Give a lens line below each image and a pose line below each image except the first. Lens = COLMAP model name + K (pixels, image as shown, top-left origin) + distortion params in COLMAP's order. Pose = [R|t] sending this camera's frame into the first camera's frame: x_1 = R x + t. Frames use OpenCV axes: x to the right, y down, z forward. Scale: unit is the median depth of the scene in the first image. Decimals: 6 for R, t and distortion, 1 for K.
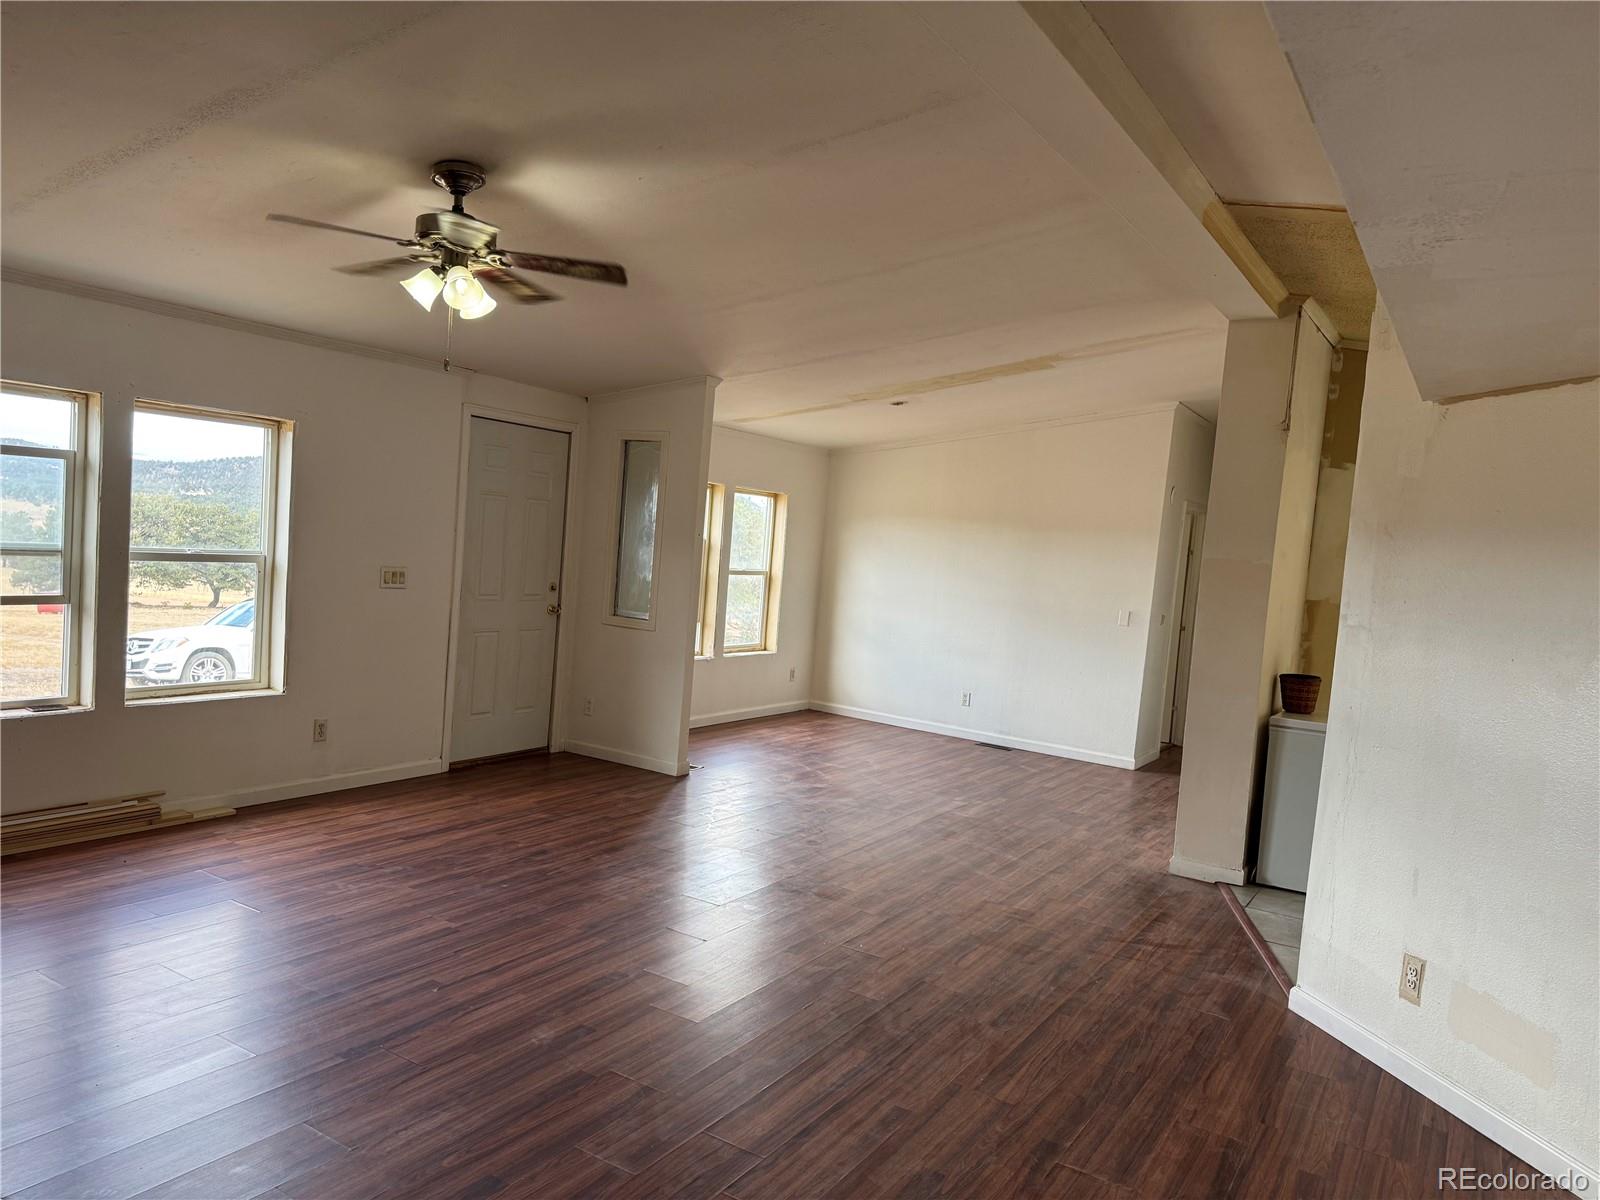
lens RADIAL K [[1121.0, 0, 800.0], [0, 1121.0, 600.0], [0, 0, 1]] dist [0.107882, -0.137910]
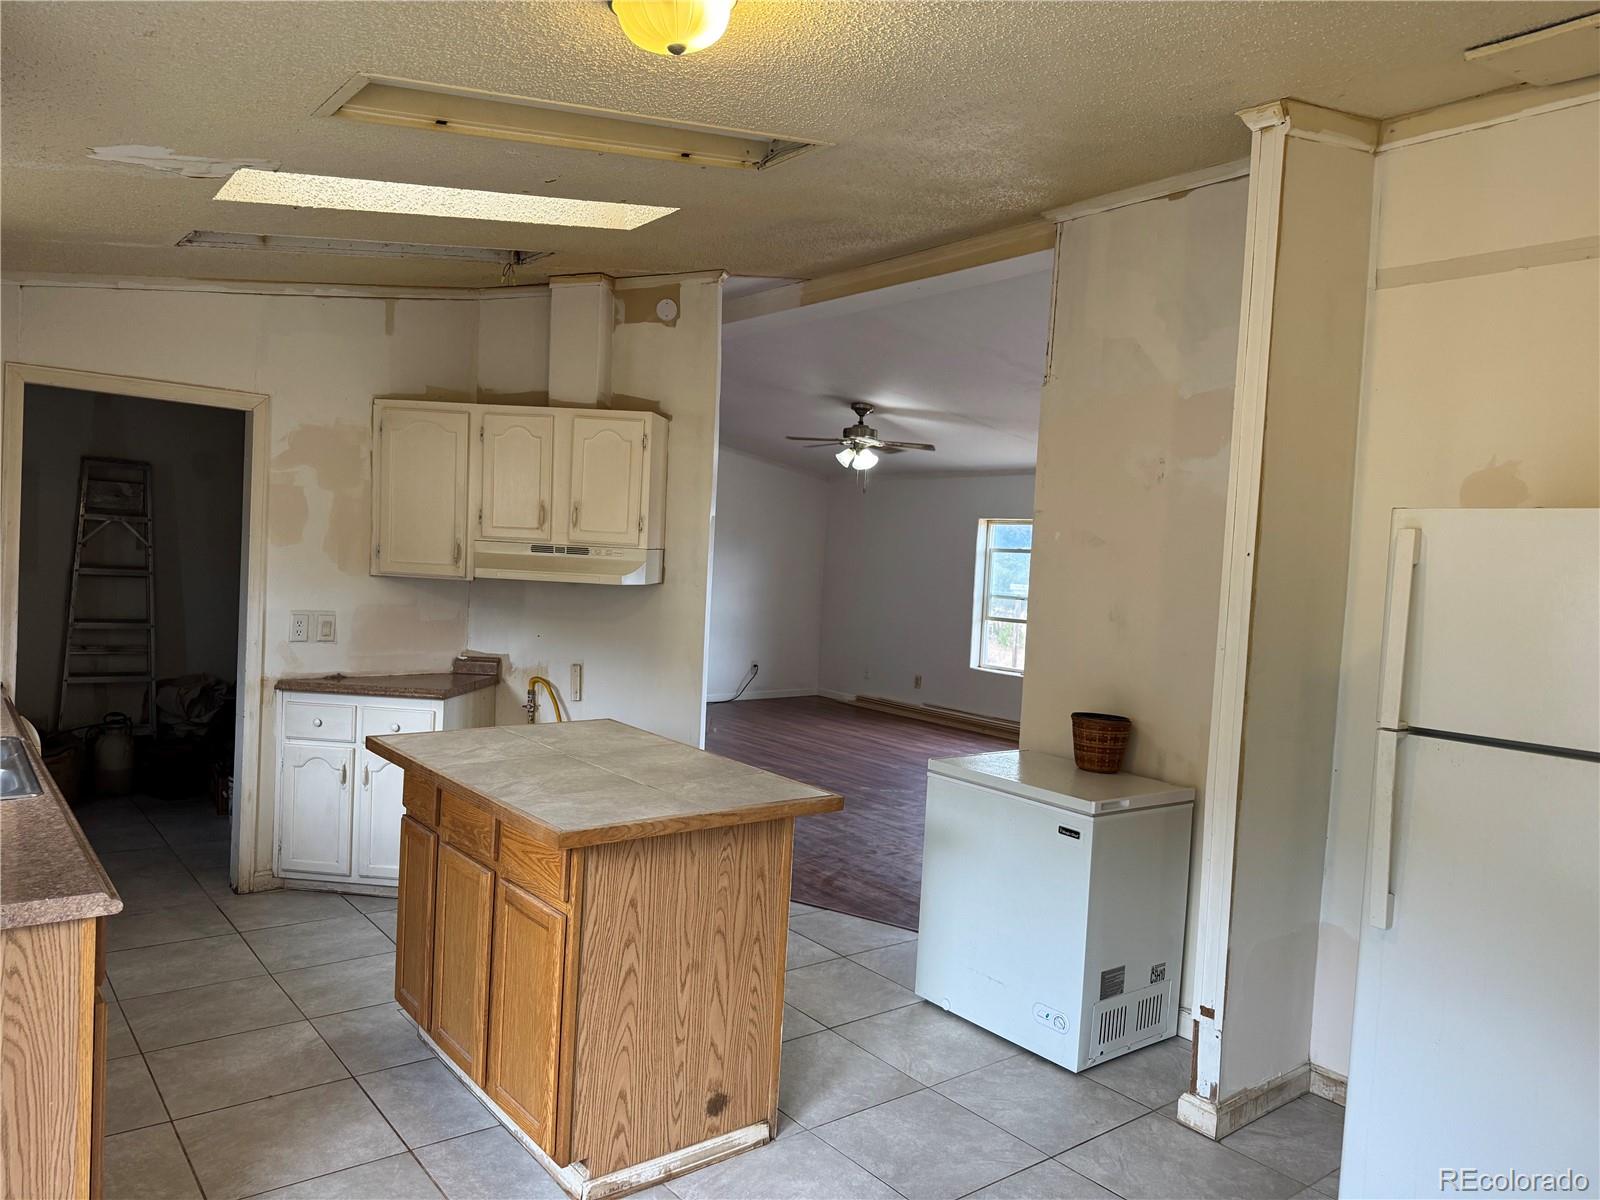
lens RADIAL K [[1121.0, 0, 800.0], [0, 1121.0, 600.0], [0, 0, 1]] dist [0.107882, -0.137910]
pose [[-0.341327, -0.054260, -0.938377, 1.338203], [-0.128101, 0.991703, -0.010748, 0.033147], [0.931175, 0.116538, -0.345446, 1.247423]]
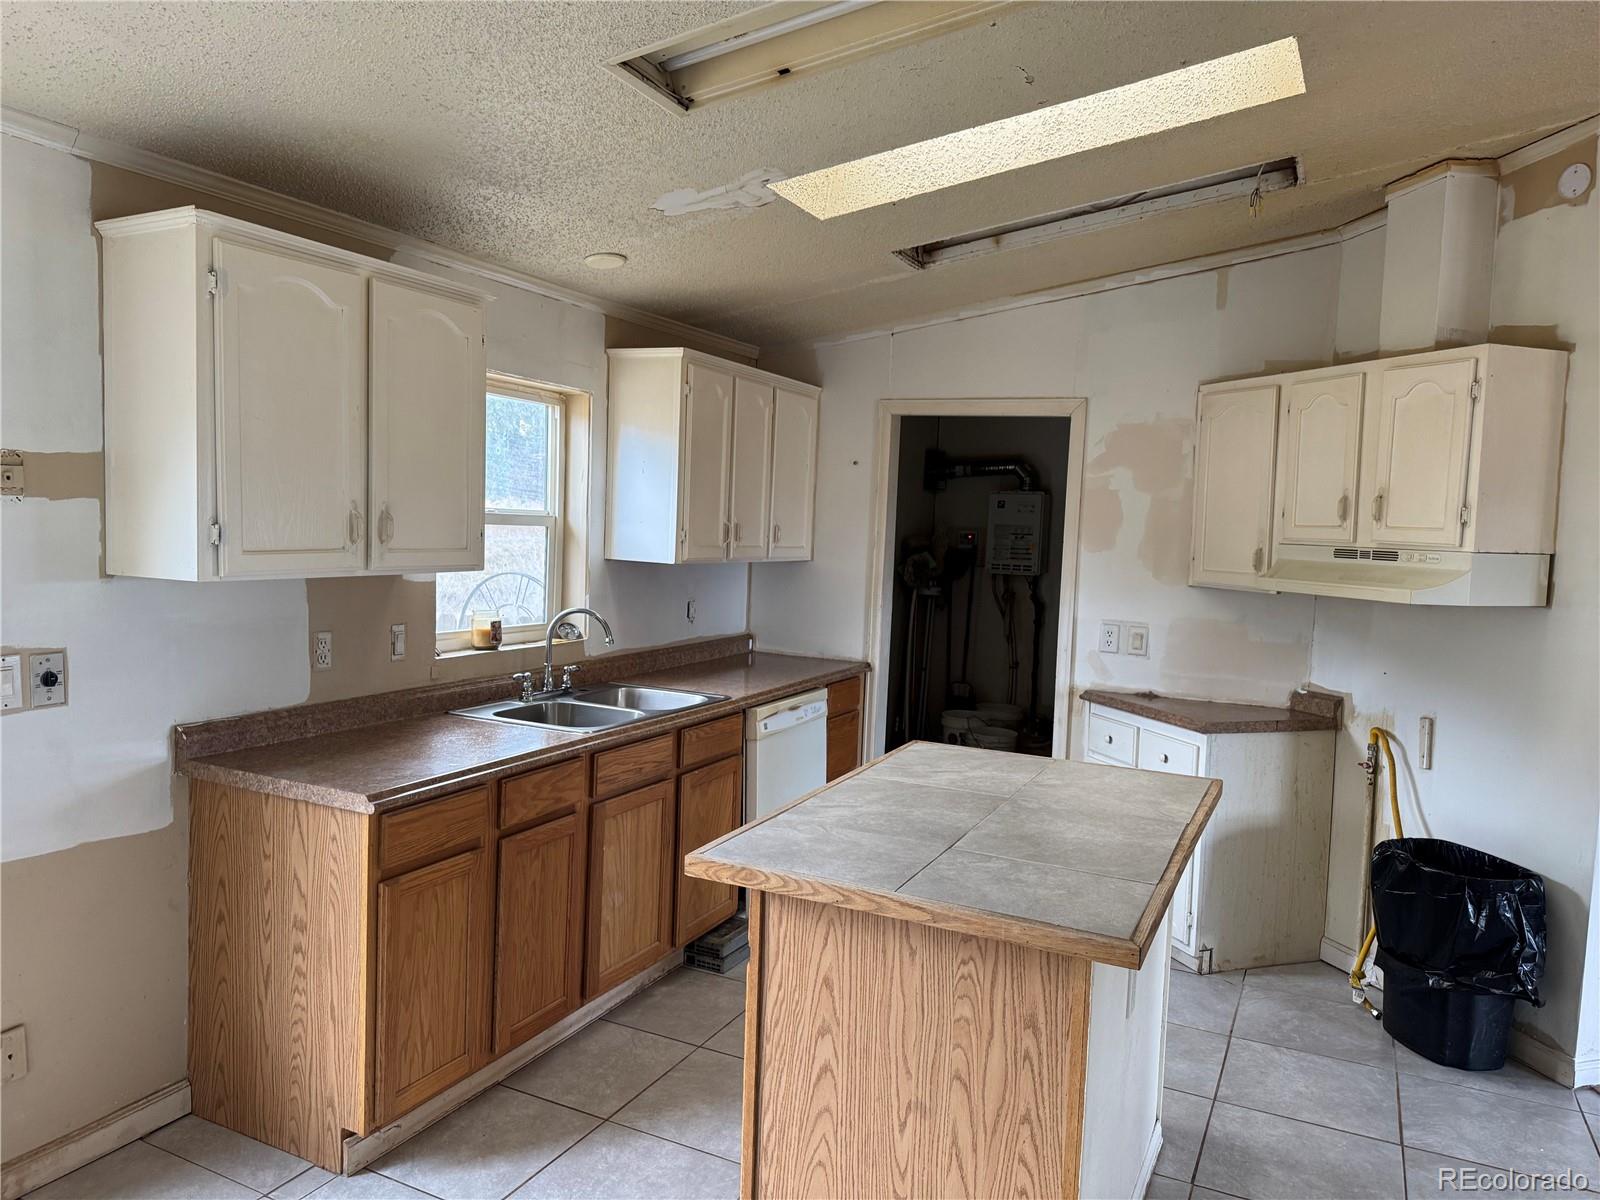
lens RADIAL K [[1128.2, 0, 775.0], [0, 1128.2, 600.0], [0, 0, 1]] dist [0.028997, -0.030601]
pose [[-0.990131, -0.110159, -0.086632, 0.921662], [-0.120199, 0.985373, 0.120799, -0.007699], [0.072058, 0.130020, -0.988890, 1.399810]]
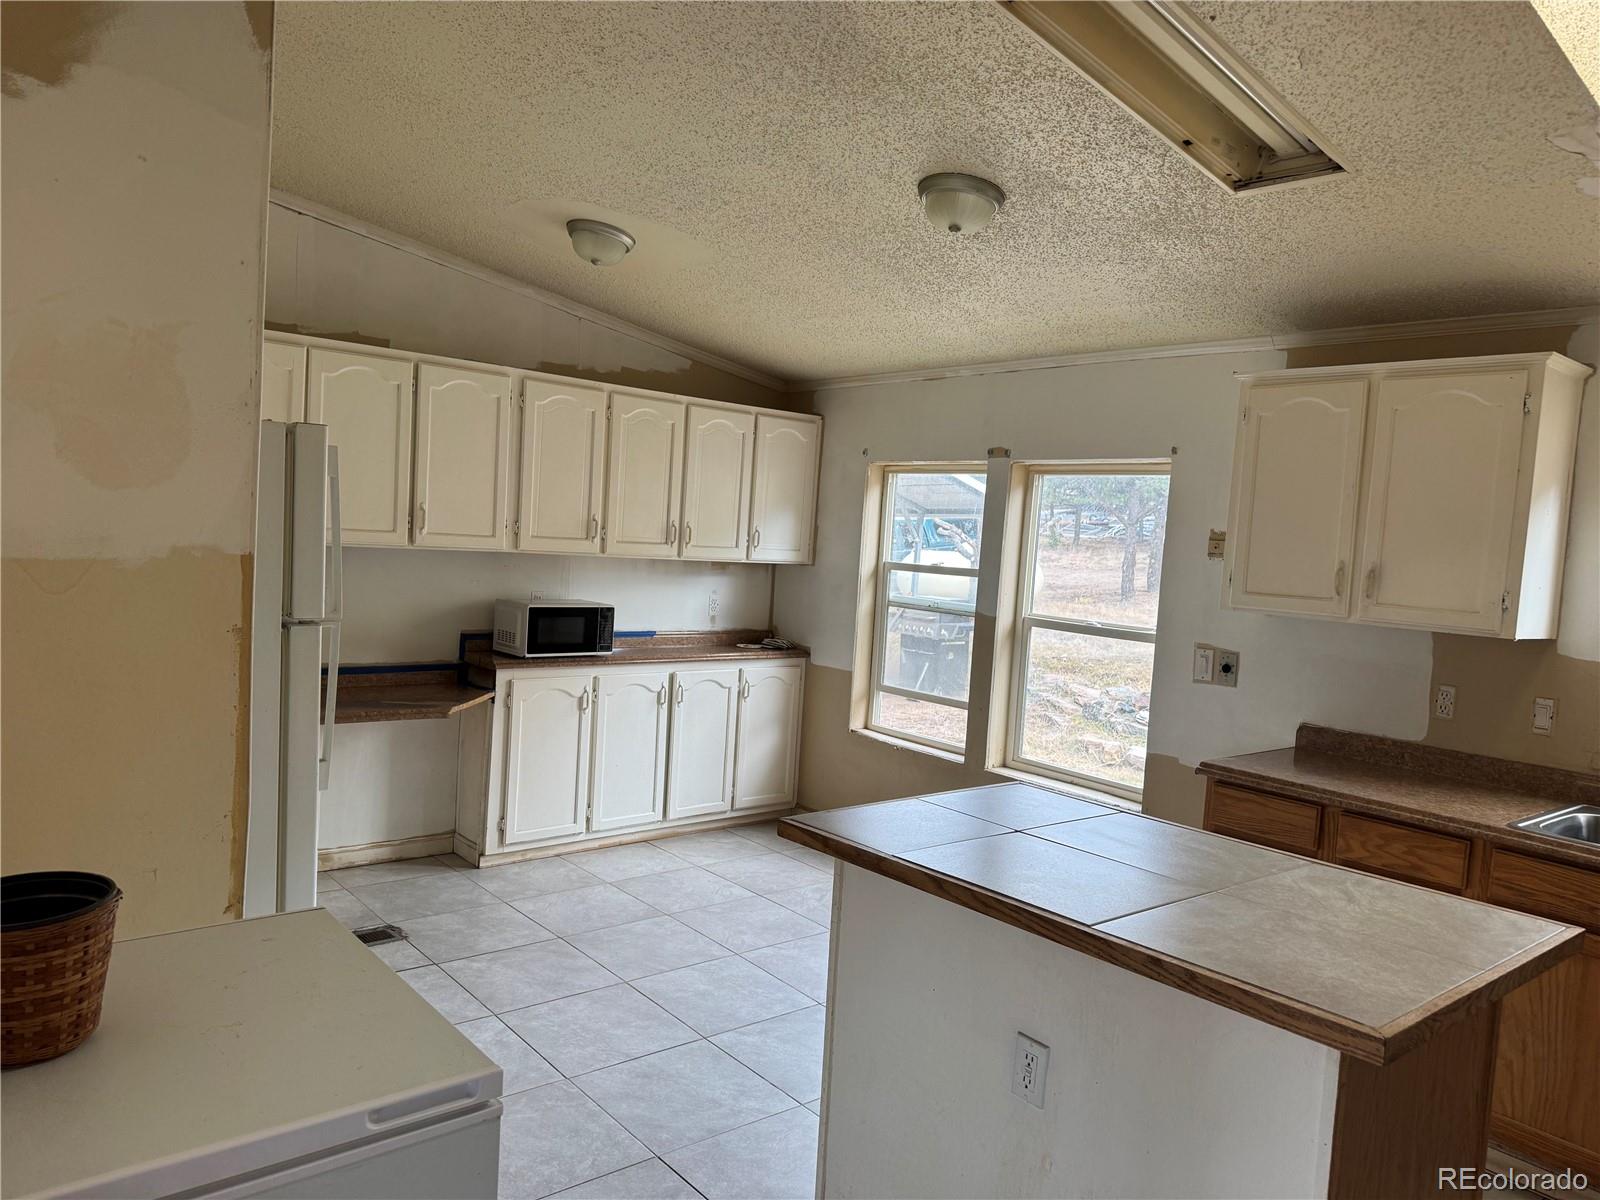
lens RADIAL K [[1121.0, 0, 800.0], [0, 1121.0, 600.0], [0, 0, 1]] dist [0.107882, -0.137910]
pose [[0.322536, -0.117940, 0.939181, 0.322267], [0.009468, 0.992559, 0.121392, -0.026470], [-0.946510, -0.030261, 0.321253, 0.914264]]
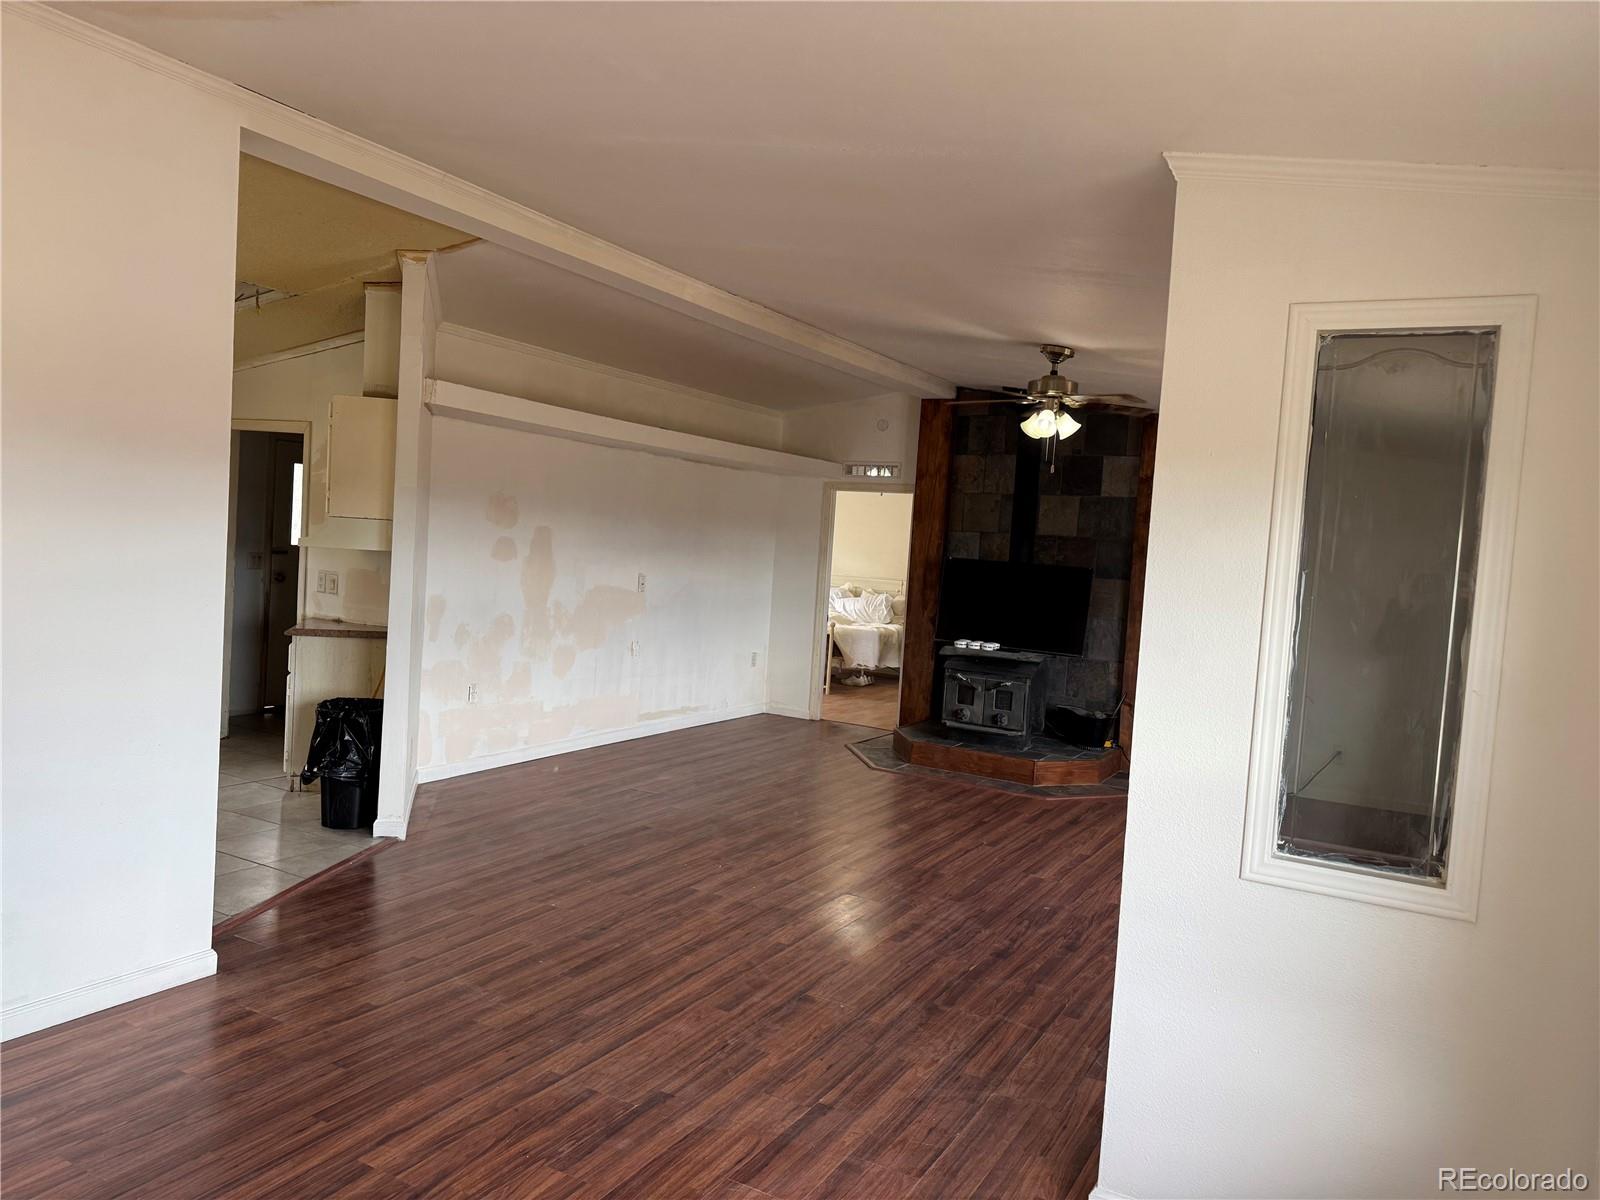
lens RADIAL K [[1118.7, 0, 799.3], [0, 1118.7, 607.8], [0, 0, 1]] dist [0.160000, -0.135107]
pose [[-0.988800, -0.140048, -0.051588, 0.062588], [-0.145011, 0.983287, 0.110085, -0.105433], [0.035309, 0.116333, -0.992582, 1.916375]]
